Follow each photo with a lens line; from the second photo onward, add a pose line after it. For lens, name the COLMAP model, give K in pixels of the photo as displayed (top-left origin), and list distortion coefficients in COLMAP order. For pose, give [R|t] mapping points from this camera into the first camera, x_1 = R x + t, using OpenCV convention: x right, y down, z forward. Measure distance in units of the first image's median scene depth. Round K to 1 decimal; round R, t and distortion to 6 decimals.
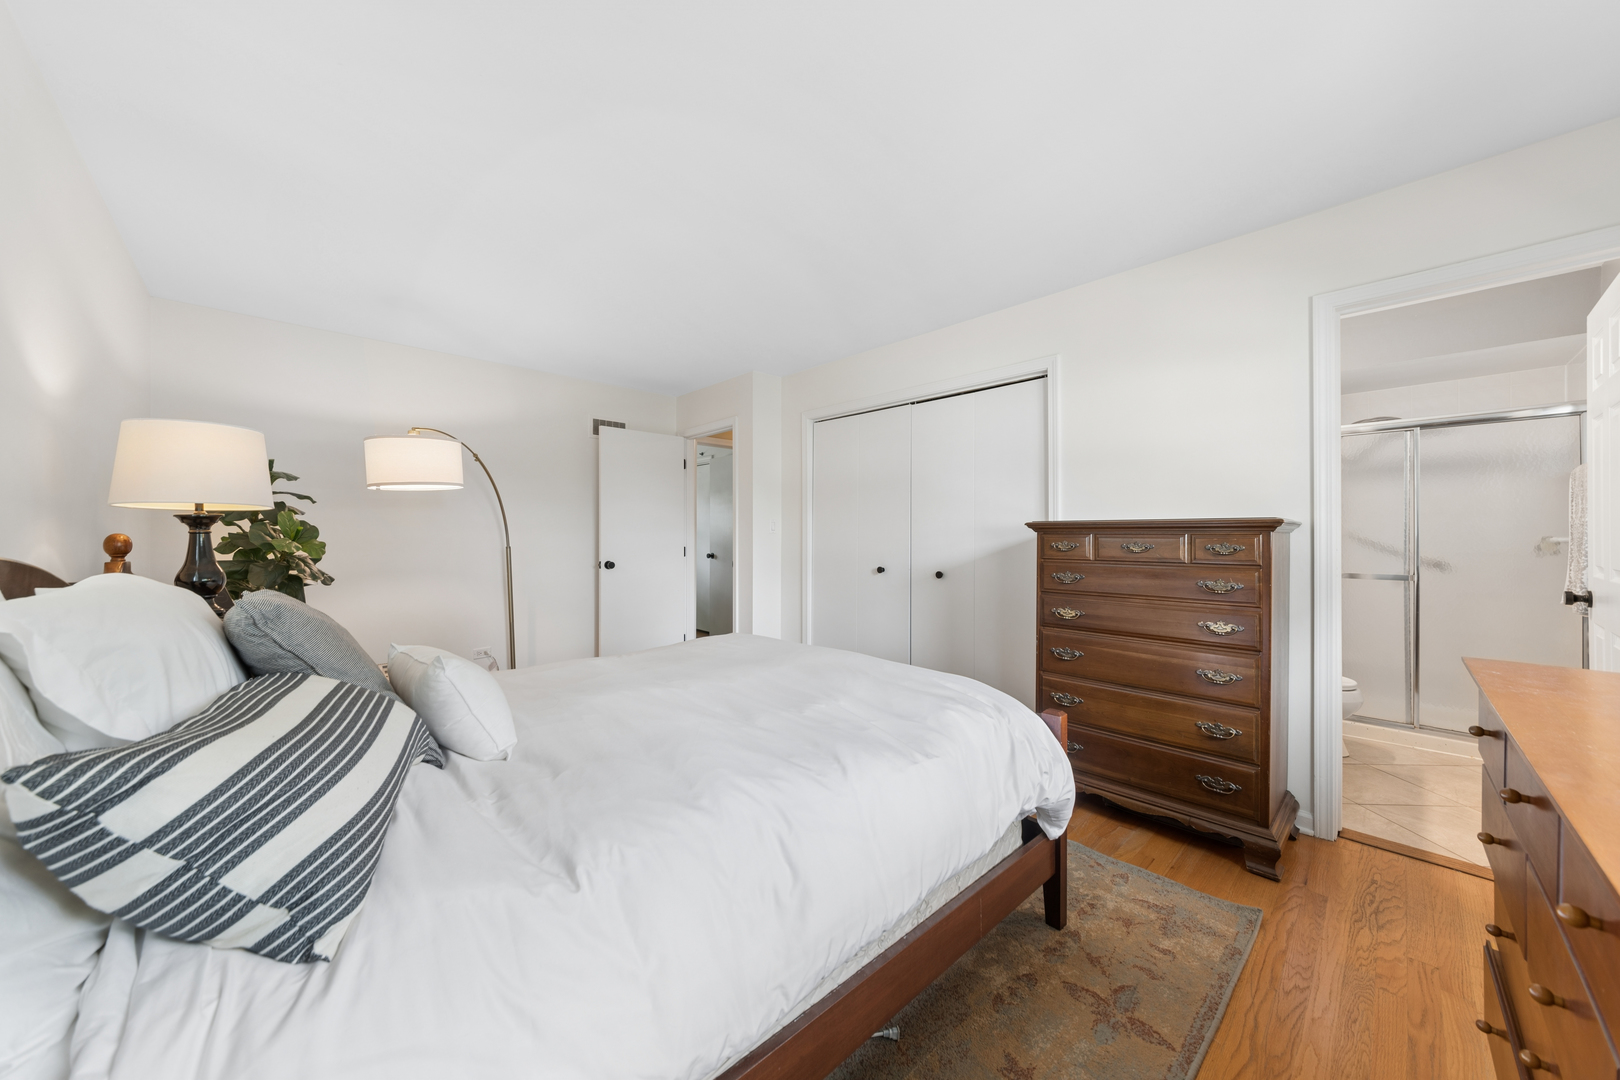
lens RADIAL K [[569.6, 0, 812.0], [0, 569.6, 533.6], [0, 0, 1]] dist [-0.013001, -0.000087]
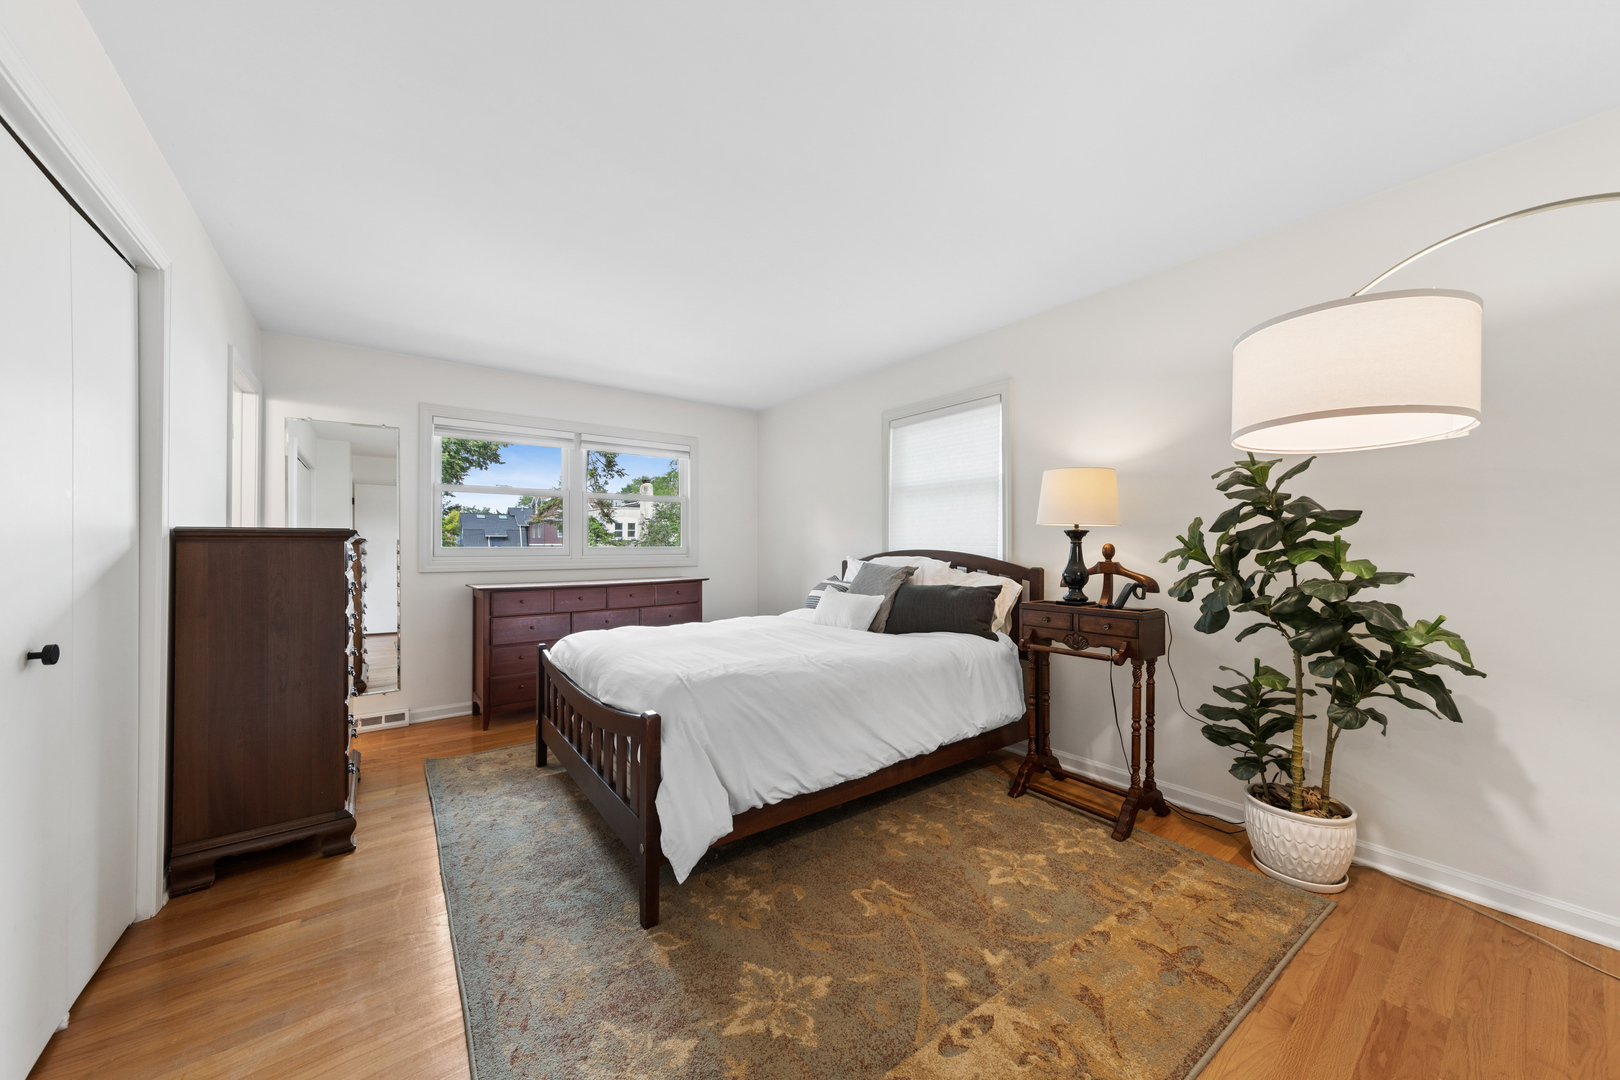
lens RADIAL K [[569.6, 0, 812.0], [0, 569.6, 533.6], [0, 0, 1]] dist [-0.013001, -0.000087]
pose [[-0.994680, -0.001702, 0.103001, -0.642901], [-0.001795, 0.999998, -0.000818, -0.026968], [-0.102999, -0.000998, -0.994681, 2.980857]]
